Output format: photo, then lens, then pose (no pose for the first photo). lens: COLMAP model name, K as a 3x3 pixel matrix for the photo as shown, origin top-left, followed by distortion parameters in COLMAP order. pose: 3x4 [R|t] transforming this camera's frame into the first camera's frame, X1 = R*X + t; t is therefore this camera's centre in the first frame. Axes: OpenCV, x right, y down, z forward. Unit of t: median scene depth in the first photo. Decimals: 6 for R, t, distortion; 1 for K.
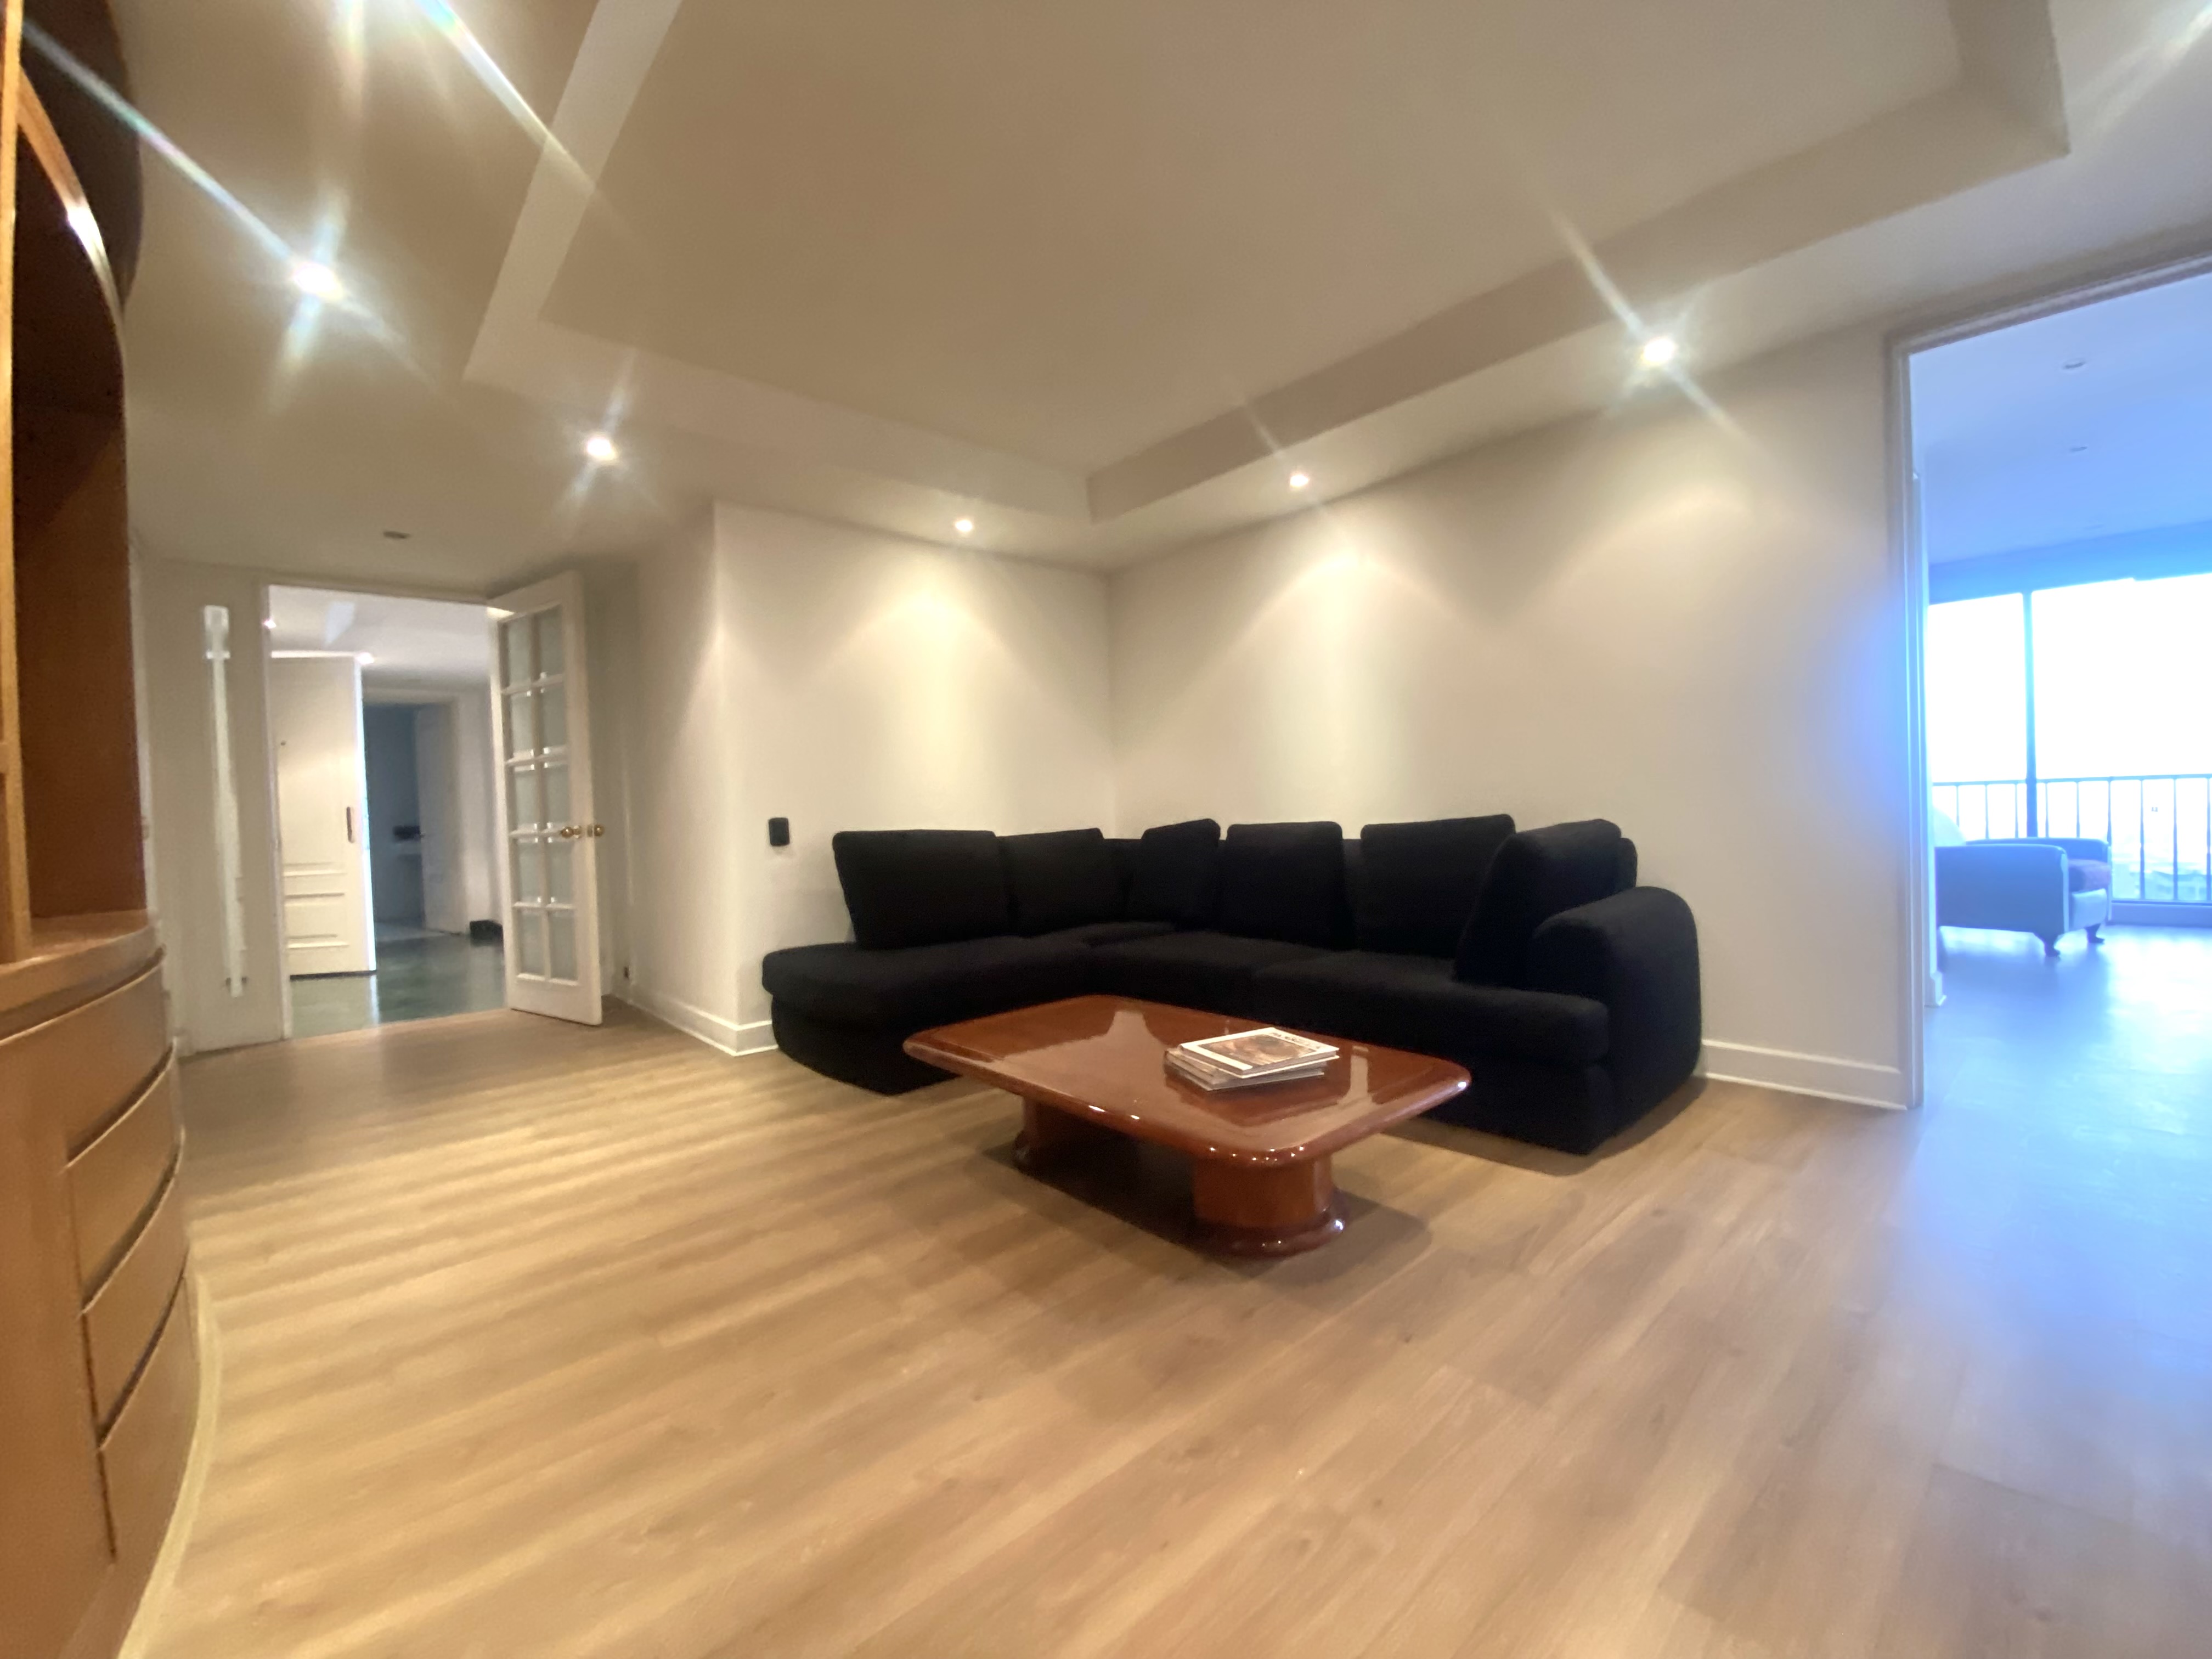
lens RADIAL K [[903.8, 0, 1097.3], [0, 903.8, 836.3], [0, 0, 1]] dist [-0.000325, -0.001924]
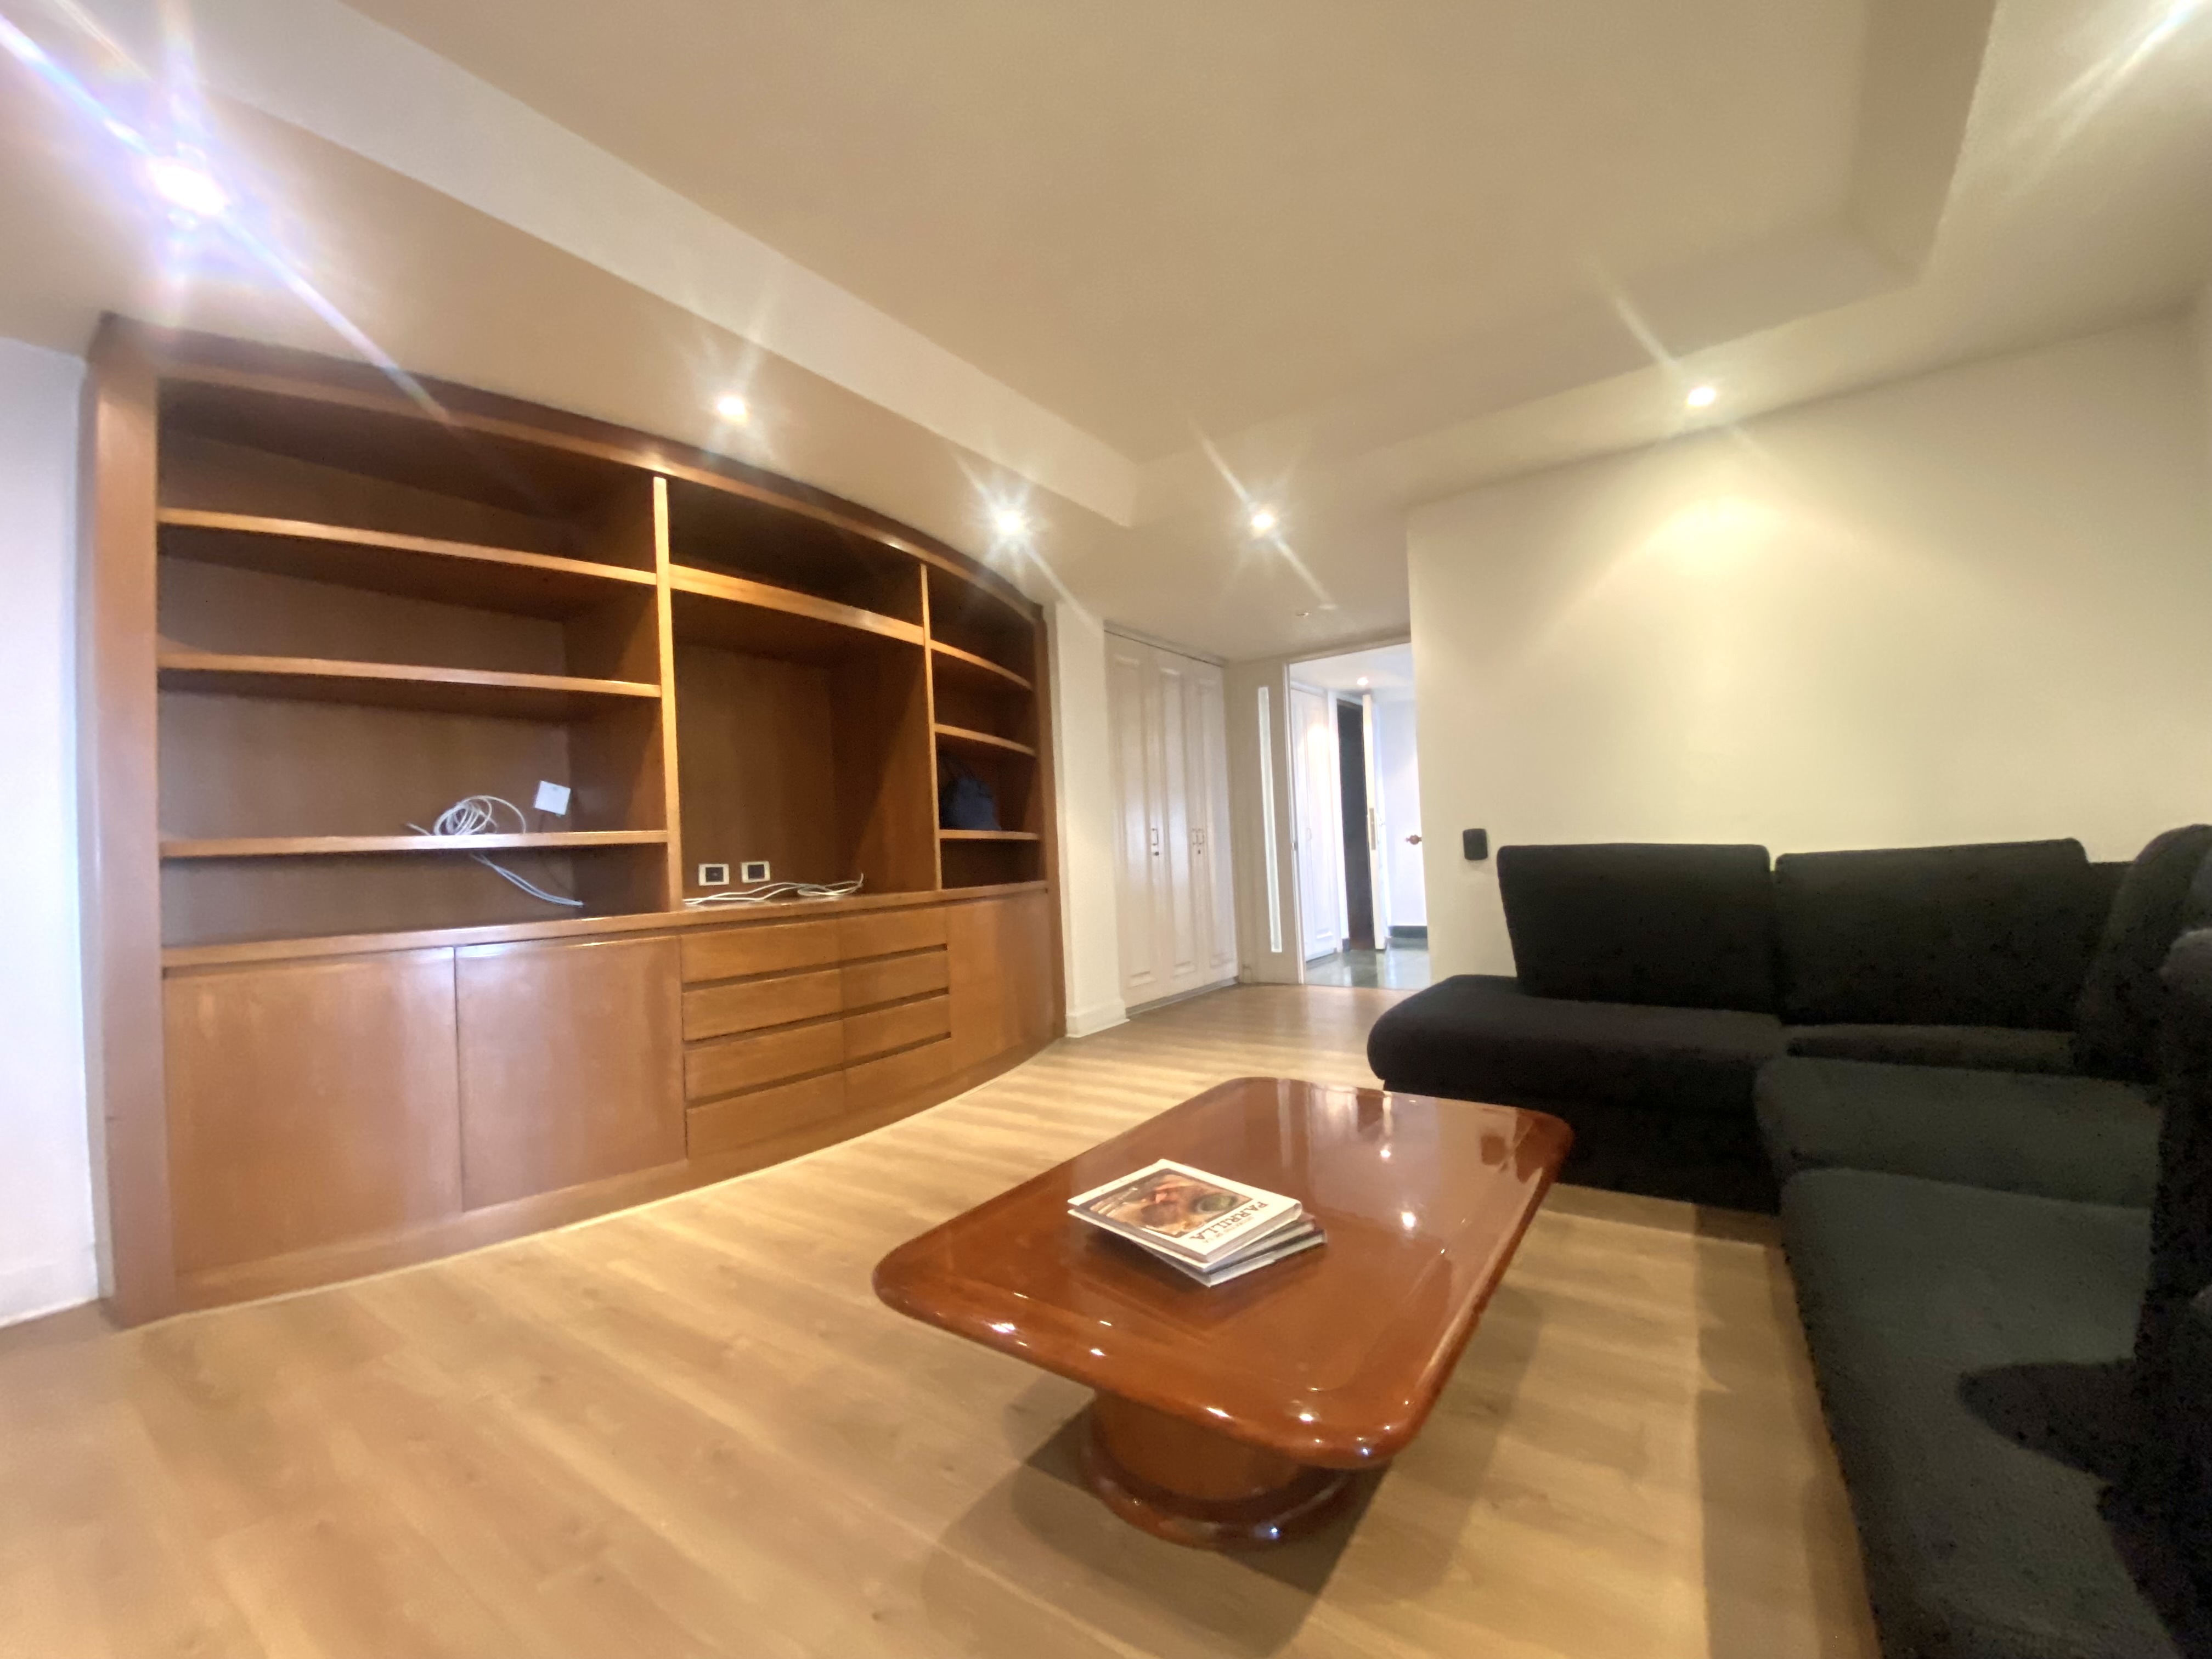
lens RADIAL K [[903.8, 0, 1099.1], [0, 903.8, 818.6], [0, 0, 1]] dist [-0.000325, -0.001924]
pose [[0.240280, -0.003542, -0.970697, 0.866456], [0.008777, 0.999960, -0.001477, -0.063237], [0.970664, -0.008165, 0.240301, 0.796187]]
